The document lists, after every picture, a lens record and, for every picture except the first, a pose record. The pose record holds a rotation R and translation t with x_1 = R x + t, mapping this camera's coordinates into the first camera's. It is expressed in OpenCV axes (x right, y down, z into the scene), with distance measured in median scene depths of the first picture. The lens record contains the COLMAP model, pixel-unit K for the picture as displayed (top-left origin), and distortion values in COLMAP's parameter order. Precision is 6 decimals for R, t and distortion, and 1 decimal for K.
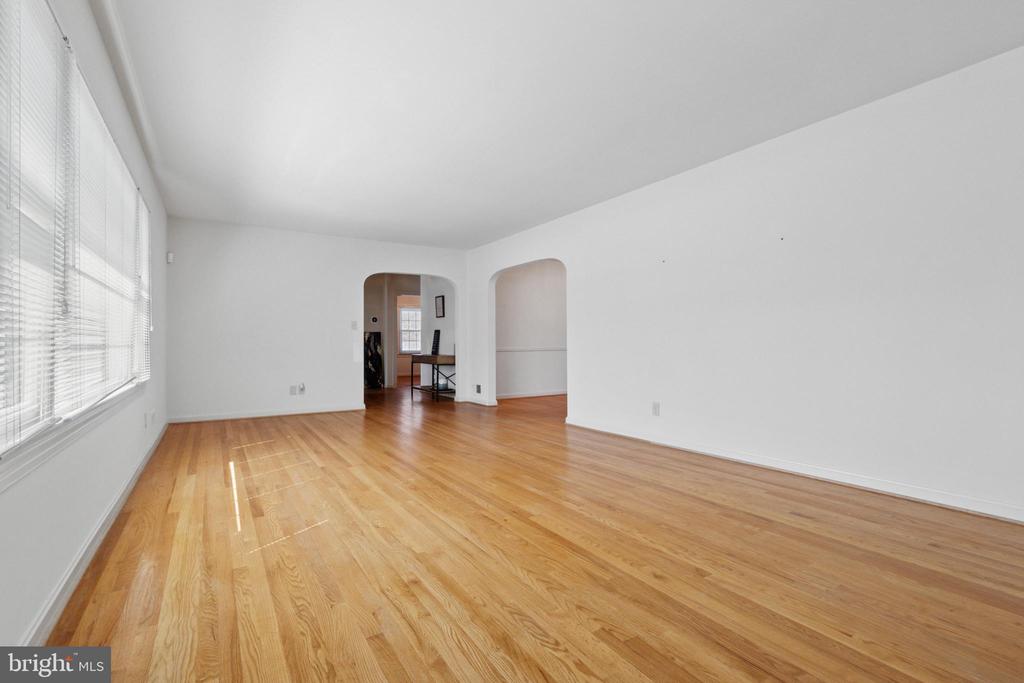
lens RADIAL K [[455.2, 0, 505.4], [0, 455.2, 339.5], [0, 0, 1]] dist [-0.002067, -0.000053]
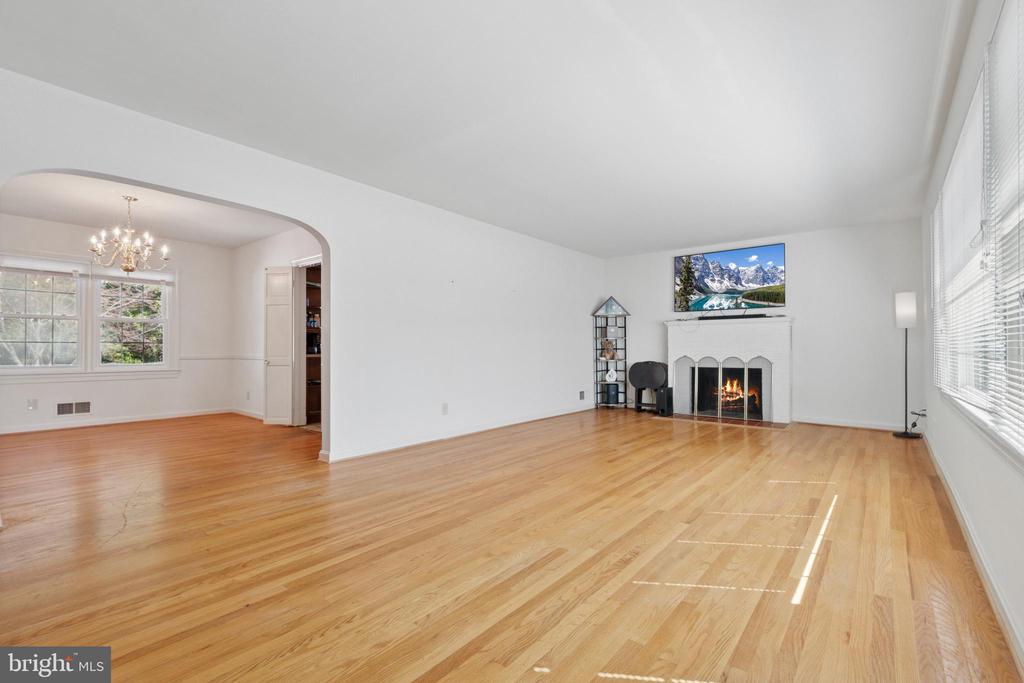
lens RADIAL K [[455.2, 0, 507.4], [0, 455.2, 350.4], [0, 0, 1]] dist [-0.002067, -0.000053]
pose [[-0.296336, 0.000304, 0.955084, -1.187674], [-0.004666, 0.999988, -0.001767, 0.011791], [-0.955072, -0.004980, -0.296331, 1.755274]]
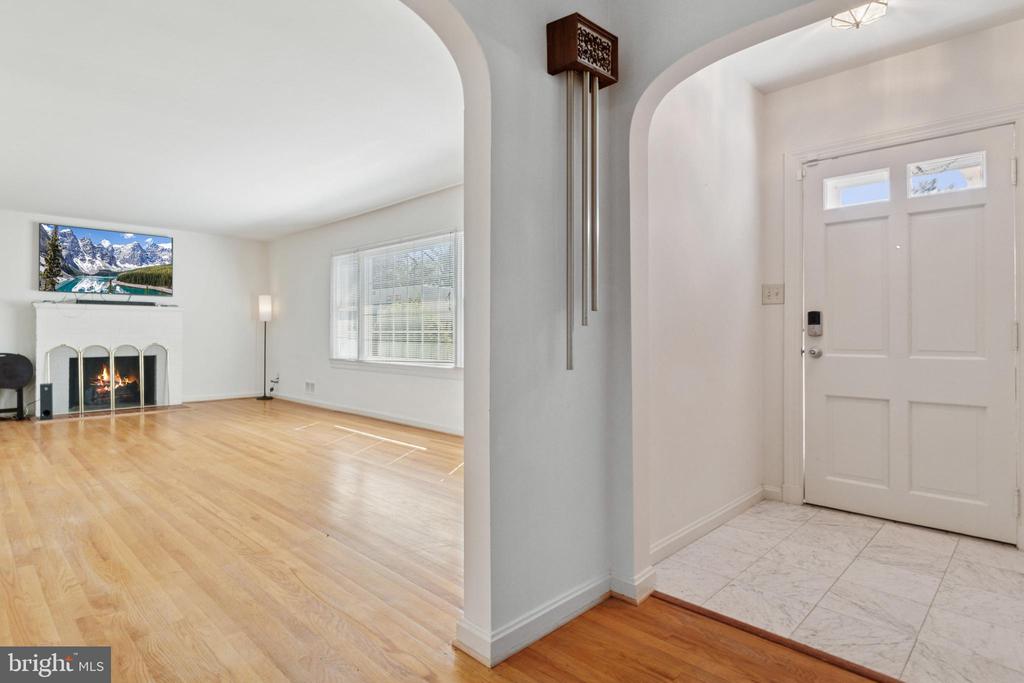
lens RADIAL K [[508.6, 0, 515.9], [0, 508.6, 344.0], [0, 0, 1]] dist [0.005996, 0.001836]
pose [[-0.991903, 0.018025, 0.125709, -1.436459], [0.019651, 0.999738, 0.011706, 0.022129], [-0.125465, 0.014081, -0.991998, 2.061831]]
